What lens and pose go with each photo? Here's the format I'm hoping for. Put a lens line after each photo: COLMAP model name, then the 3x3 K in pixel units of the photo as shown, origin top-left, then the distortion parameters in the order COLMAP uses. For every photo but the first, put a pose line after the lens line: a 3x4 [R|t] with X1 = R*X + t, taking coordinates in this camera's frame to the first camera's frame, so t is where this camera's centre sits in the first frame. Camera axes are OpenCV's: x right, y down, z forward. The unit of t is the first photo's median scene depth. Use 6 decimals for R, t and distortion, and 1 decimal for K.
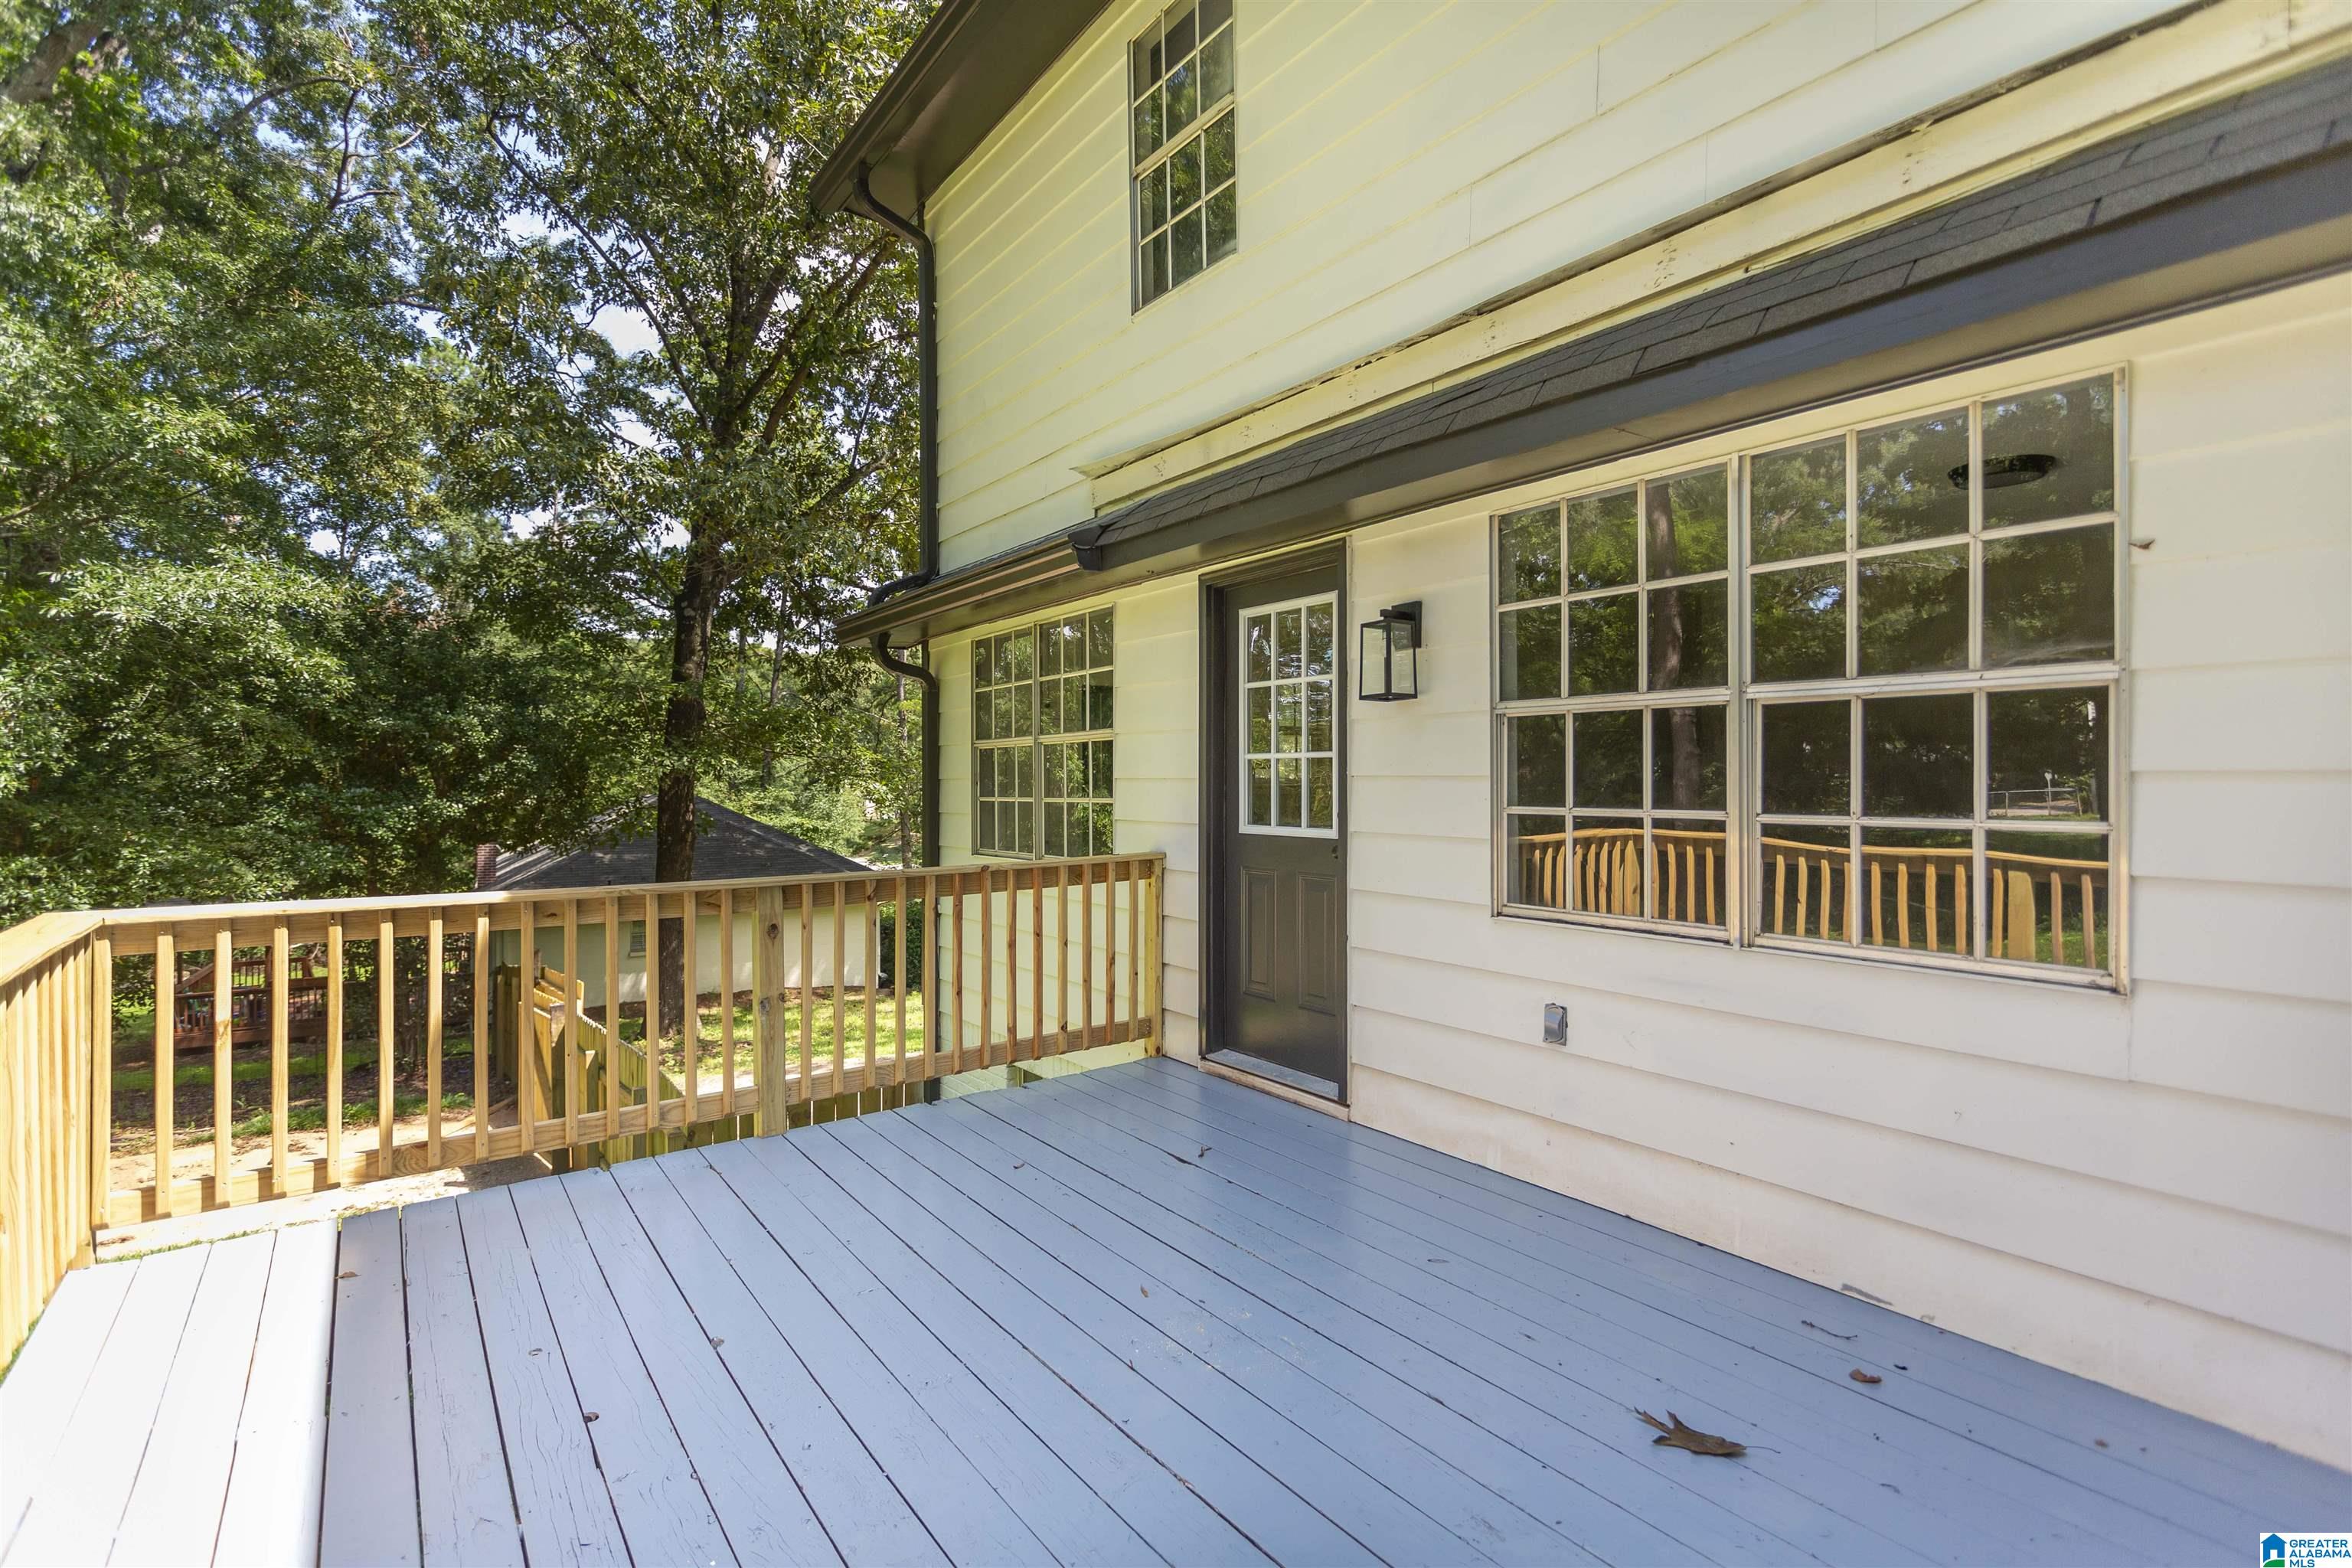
lens RADIAL K [[1110.1, 0, 1191.2], [0, 1110.1, 761.0], [0, 0, 1]] dist [-0.002229, 0.000153]
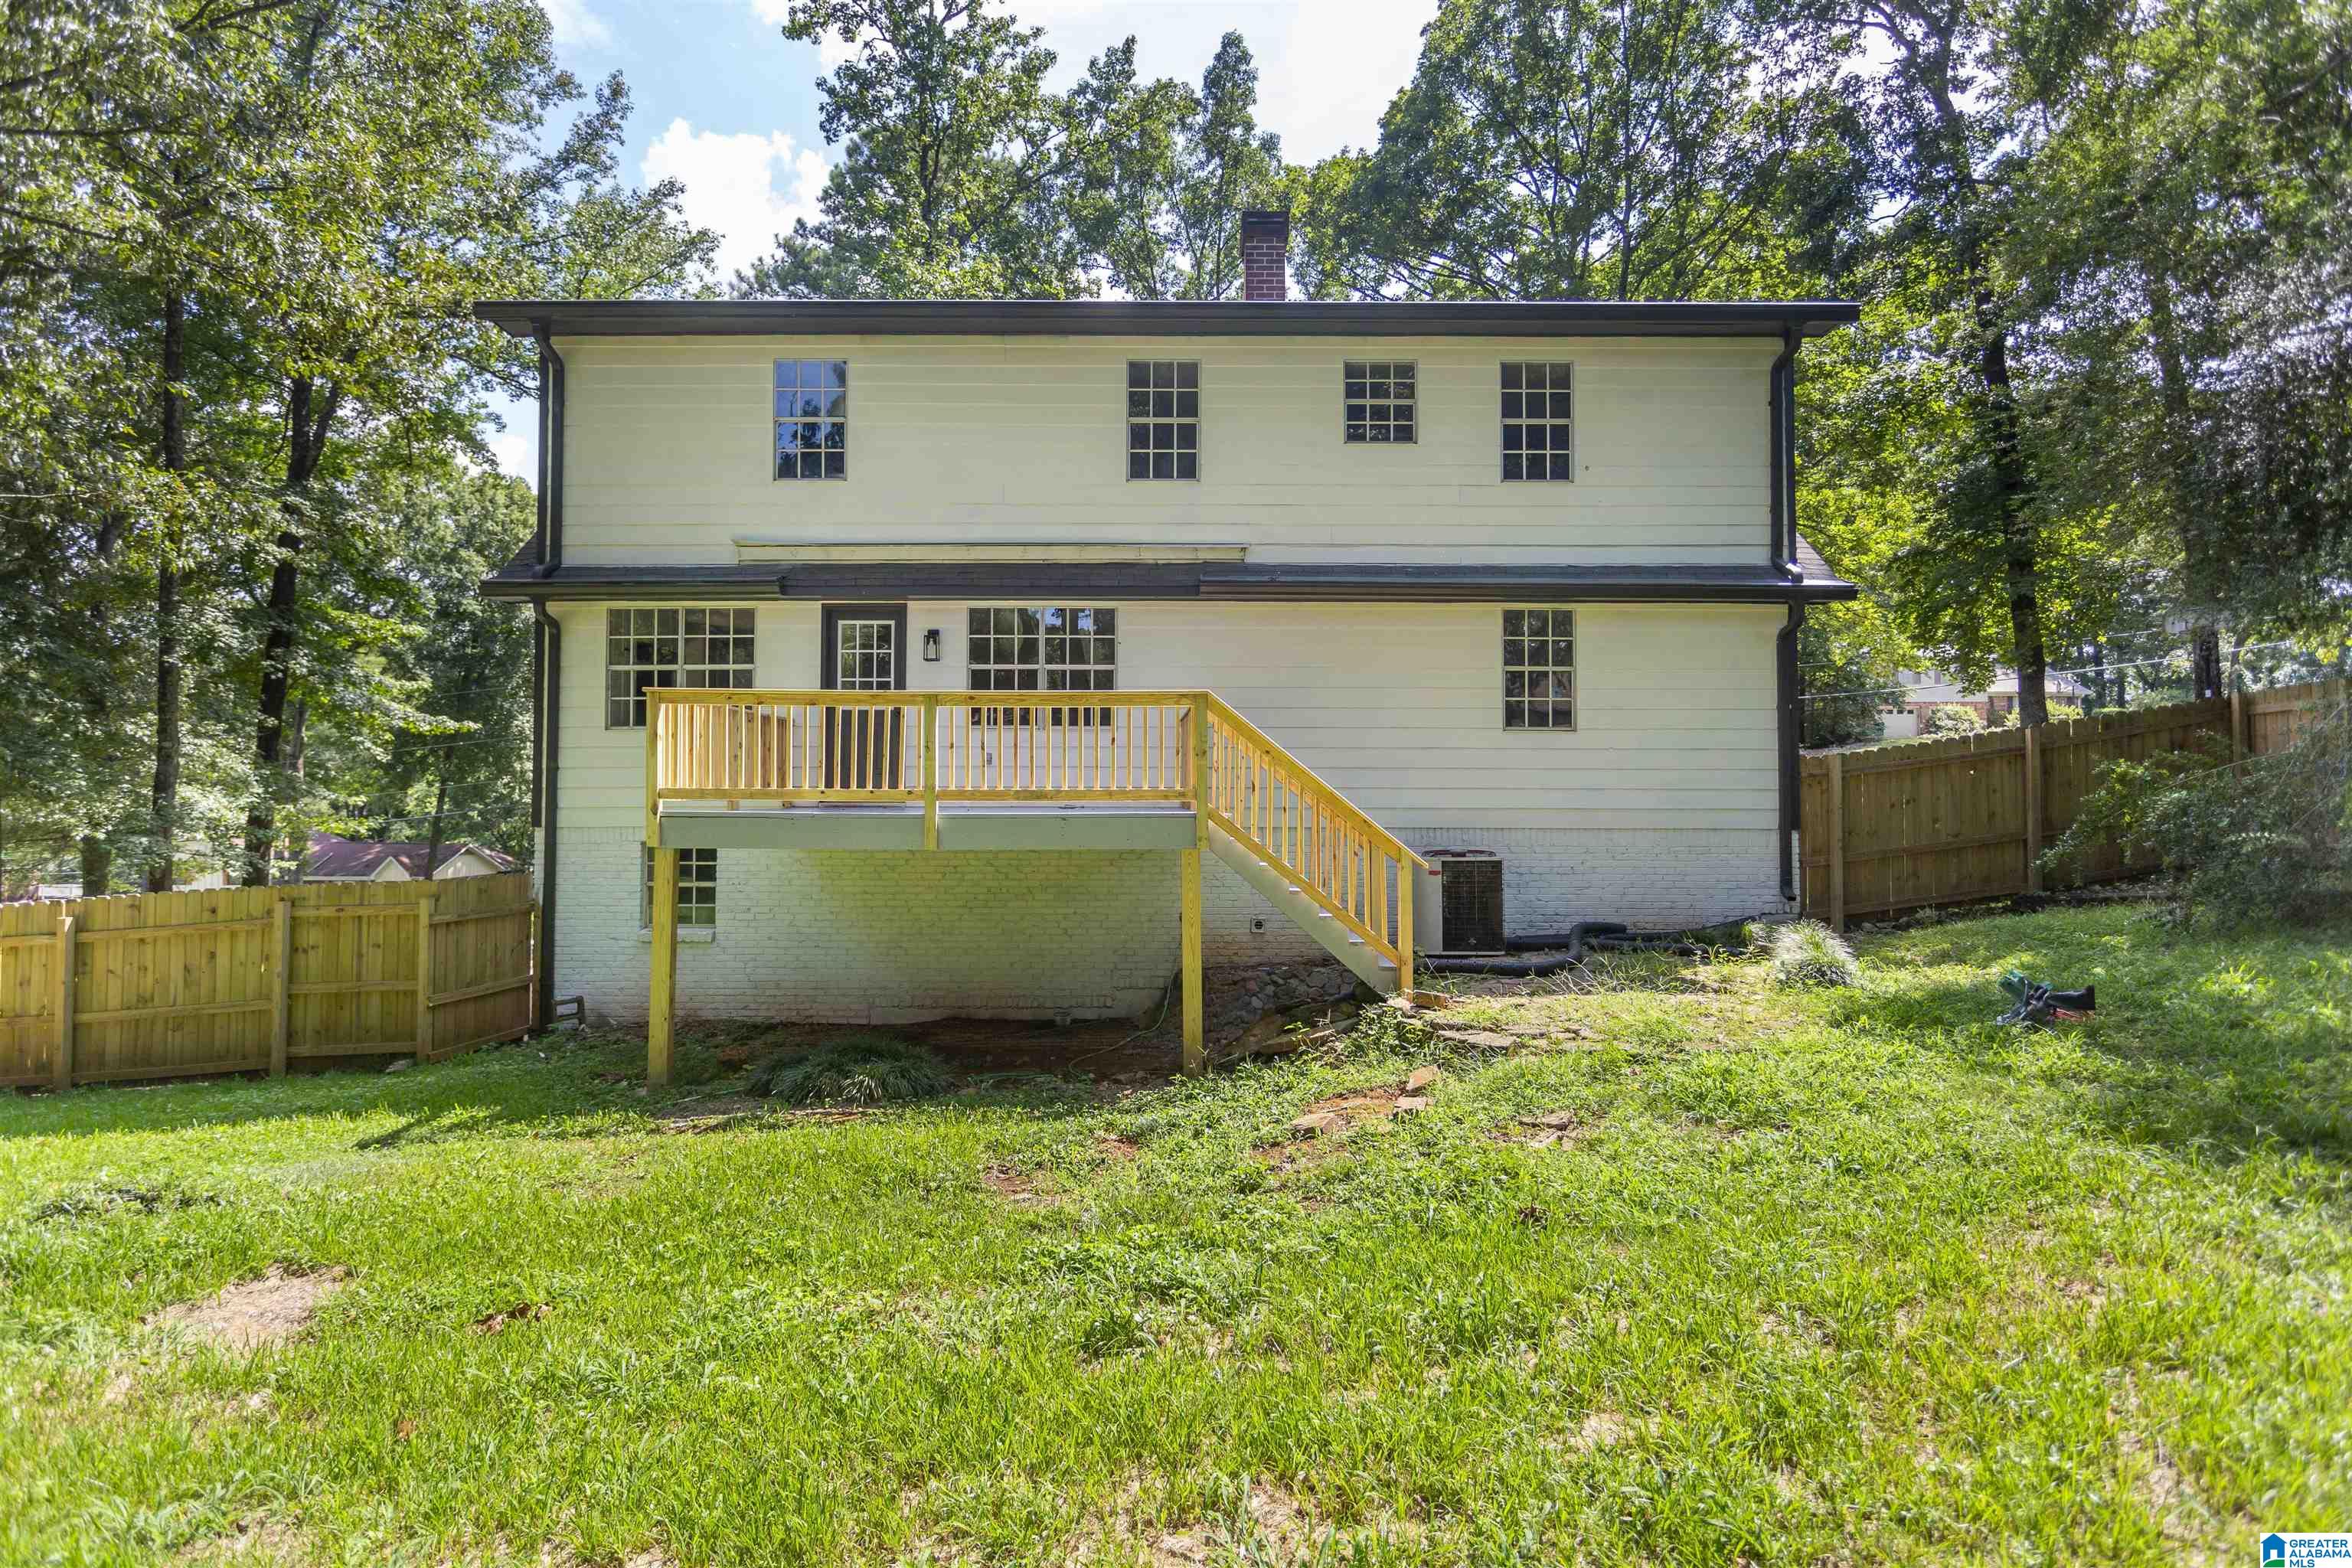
lens RADIAL K [[1318.1, 0, 1175.8], [0, 1318.1, 776.4], [0, 0, 1]] dist [-0.002091, -0.000611]
pose [[0.586451, 0.012430, 0.809889, -1.932471], [-0.015587, 0.999870, -0.004059, 0.217782], [-0.809835, -0.010243, 0.586568, -1.378302]]
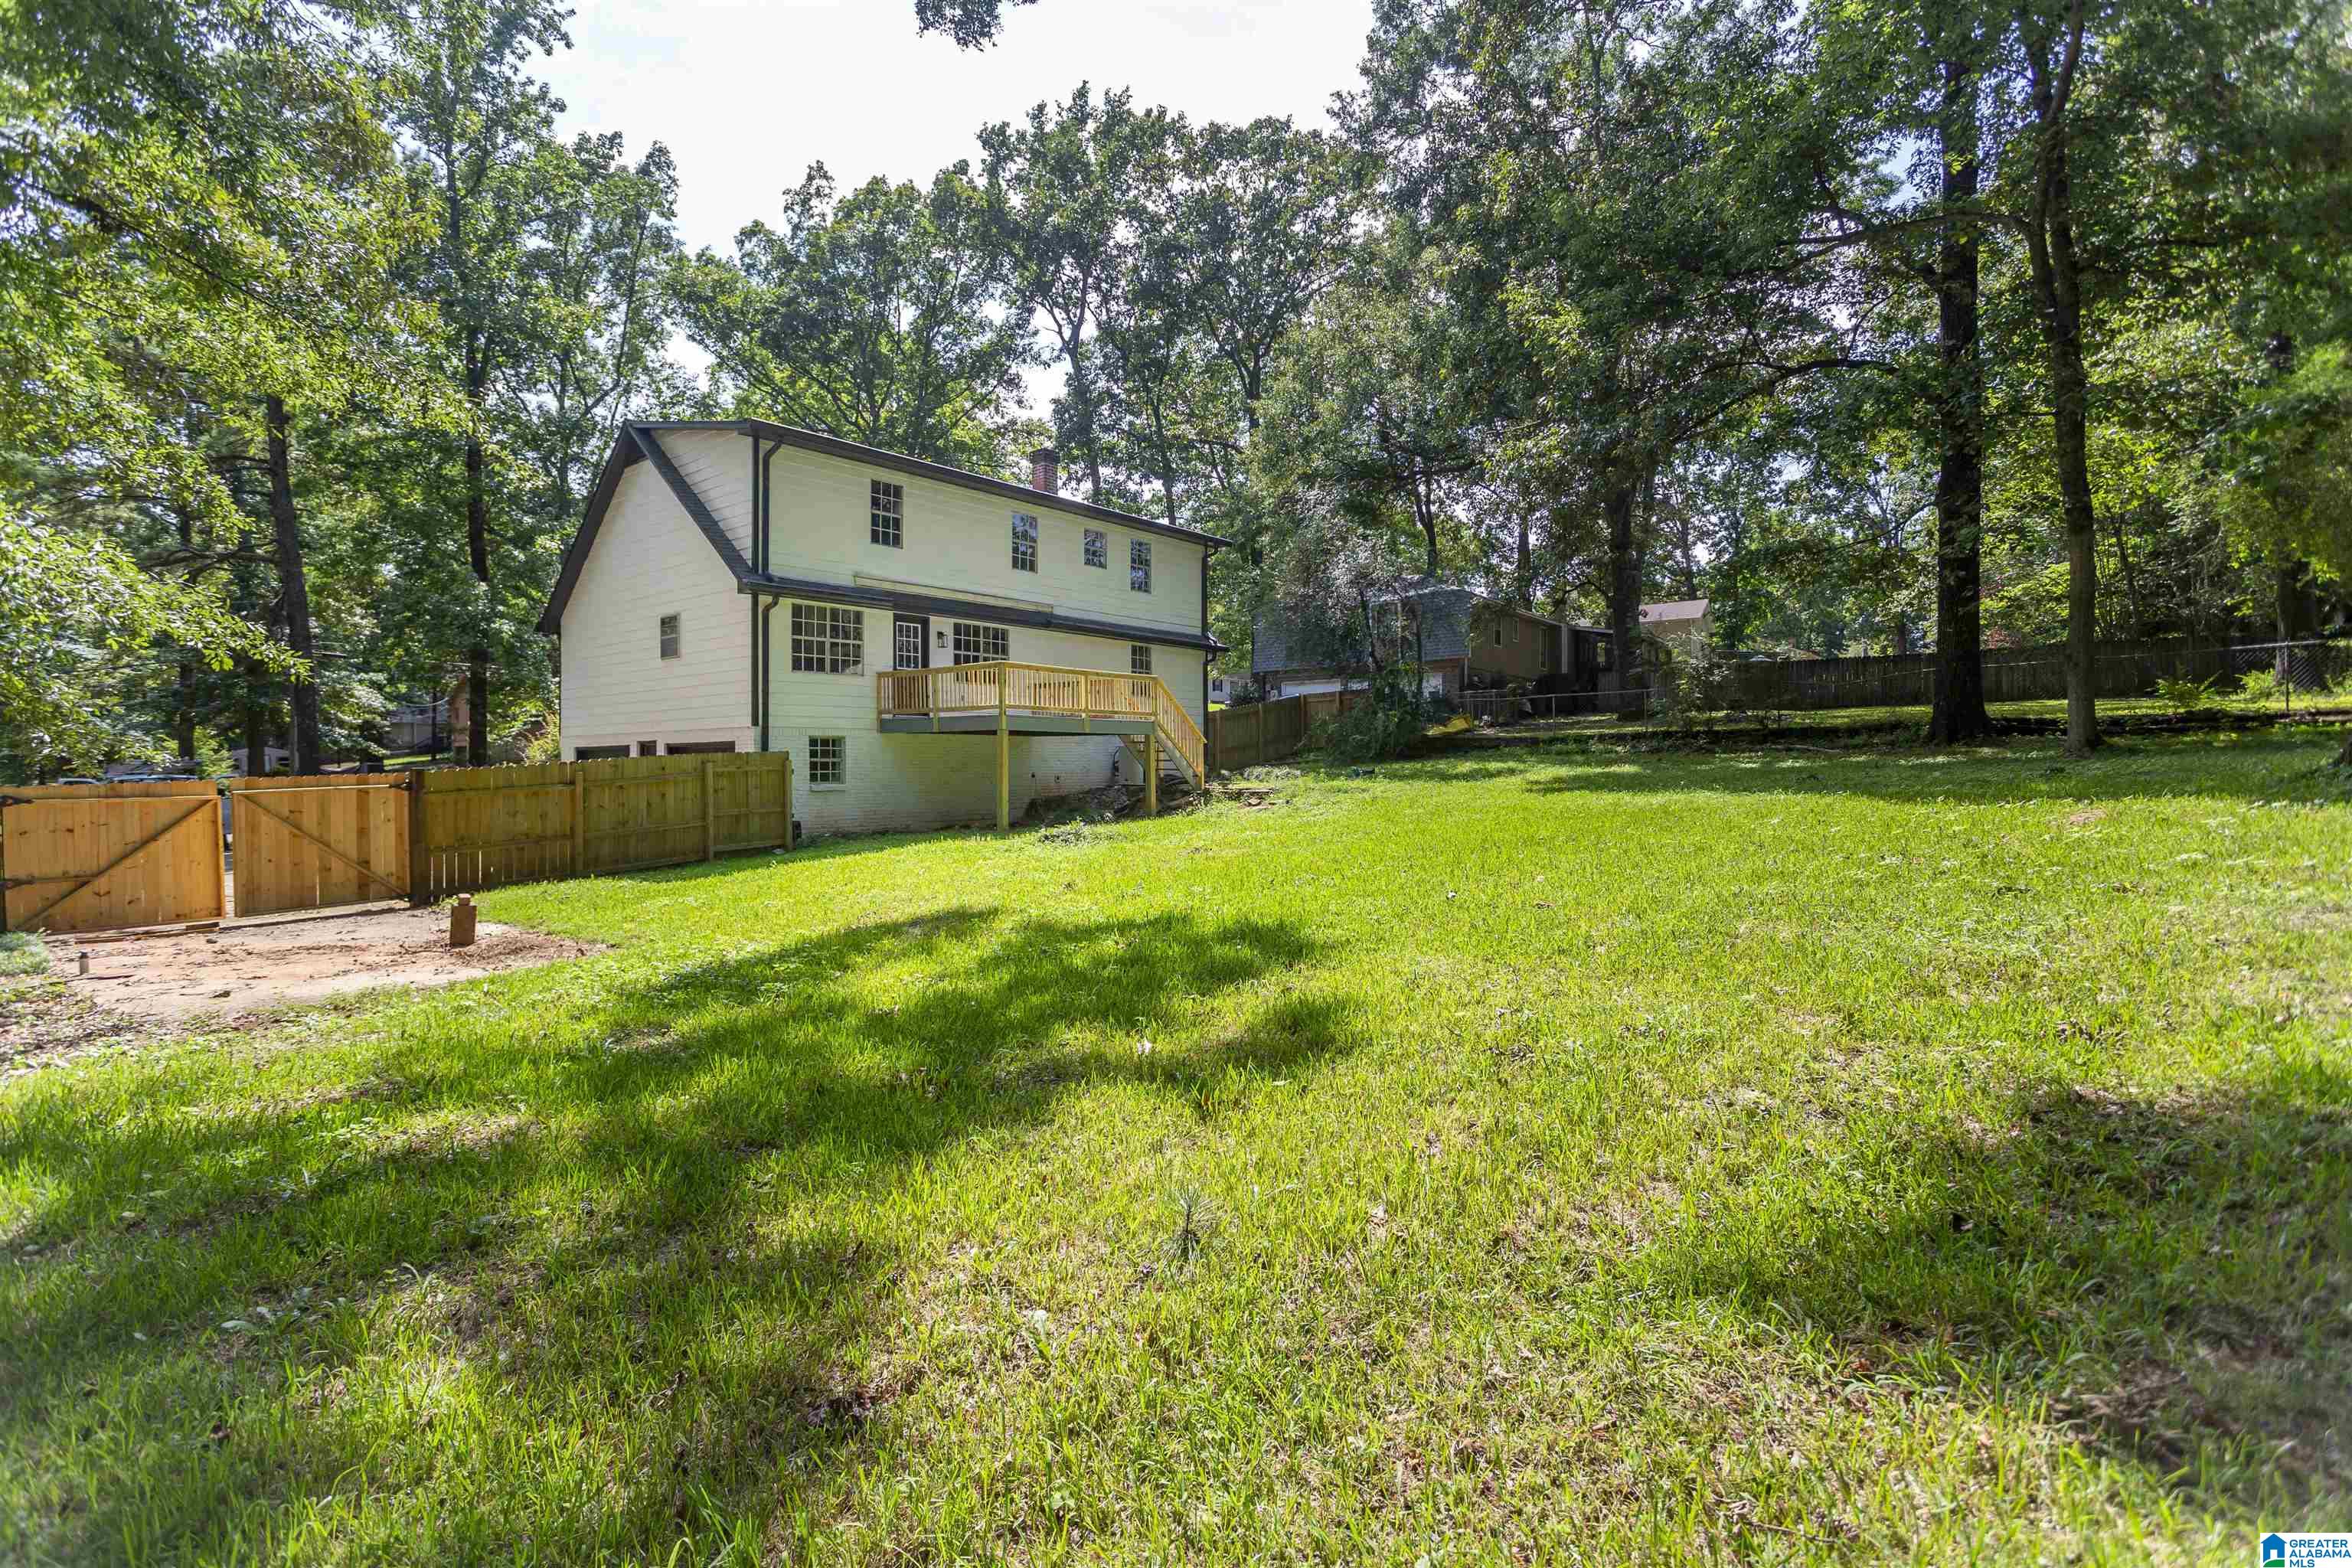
lens RADIAL K [[1086.8, 0, 1183.4], [0, 1086.8, 764.1], [0, 0, 1]] dist [-0.016955, 0.000002]
pose [[-0.240945, 0.007997, 0.970506, -4.818203], [-0.007317, 0.999923, -0.010056, 0.517116], [-0.970511, -0.009524, -0.240868, 0.931834]]
